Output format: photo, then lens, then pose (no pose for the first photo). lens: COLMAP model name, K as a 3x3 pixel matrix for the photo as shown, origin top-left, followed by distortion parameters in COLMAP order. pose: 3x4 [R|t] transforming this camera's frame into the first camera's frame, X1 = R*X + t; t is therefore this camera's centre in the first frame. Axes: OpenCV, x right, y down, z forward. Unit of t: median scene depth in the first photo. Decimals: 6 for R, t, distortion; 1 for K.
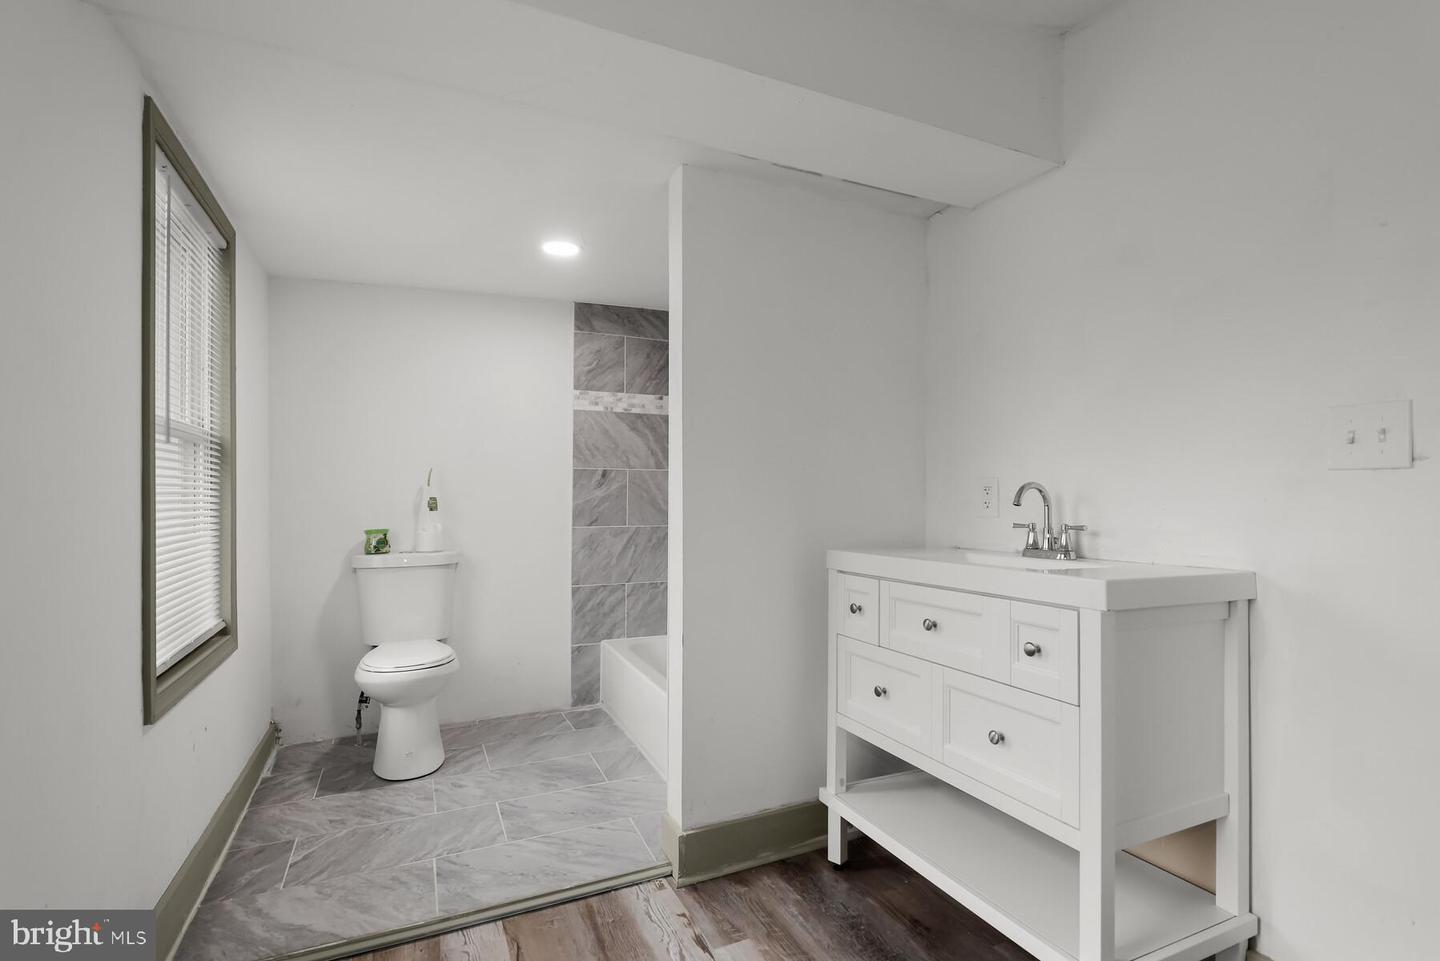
lens RADIAL K [[659.8, 0, 714.1], [0, 659.8, 482.6], [0, 0, 1]] dist [0.002406, 0.000169]
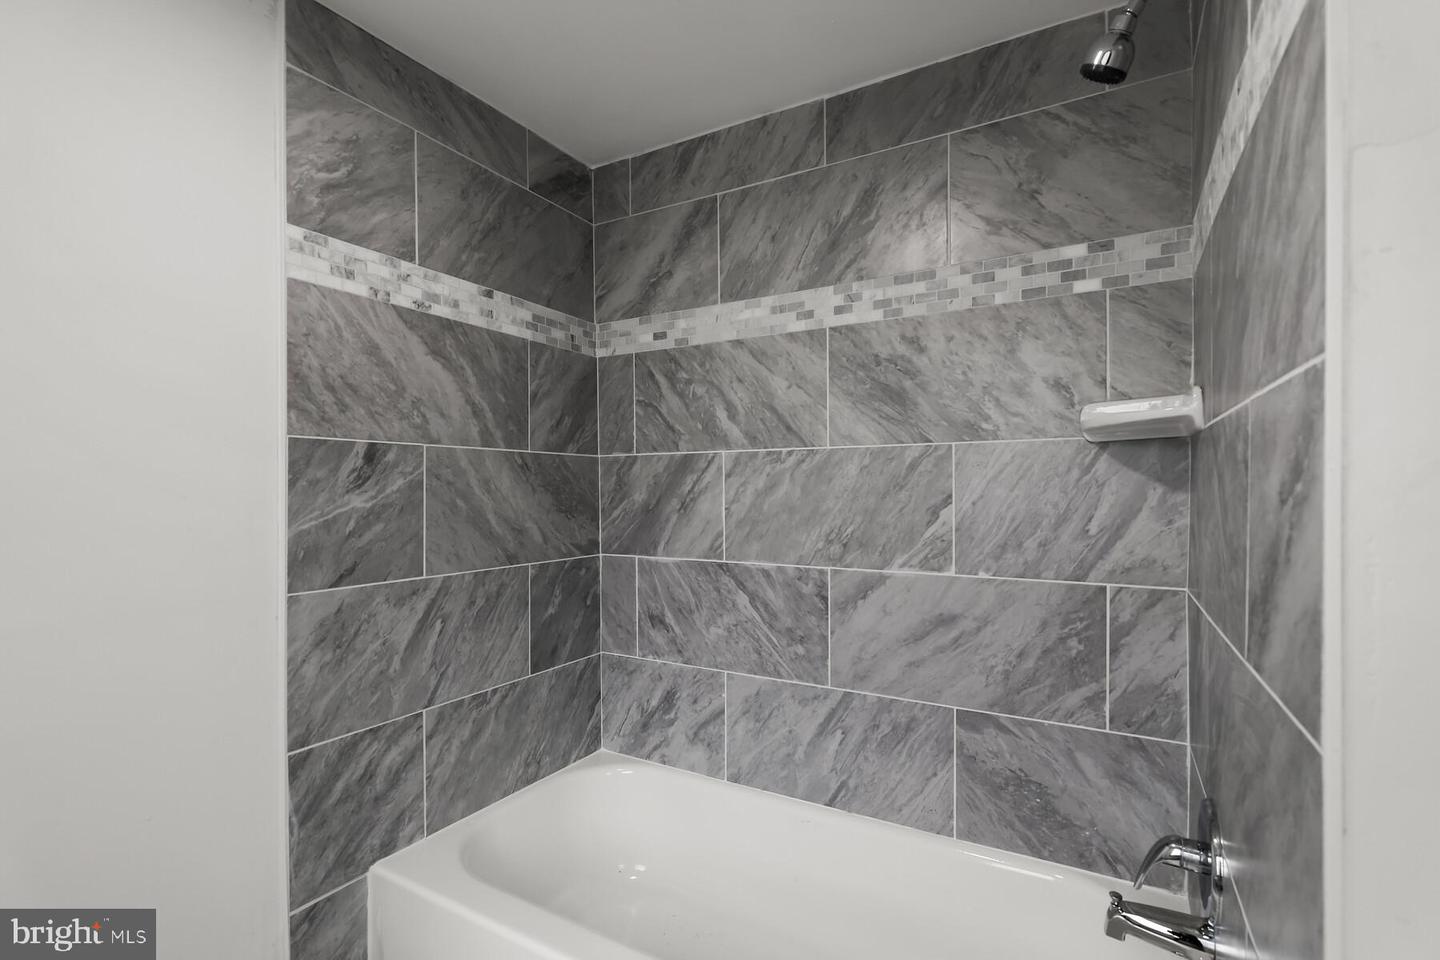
lens RADIAL K [[659.8, 0, 725.9], [0, 659.8, 490.7], [0, 0, 1]] dist [0.002406, 0.000169]
pose [[0.808203, -0.010395, 0.588812, -0.228963], [0.001631, 0.999880, 0.015413, 0.003480], [-0.588901, -0.011496, 0.808123, 0.544967]]
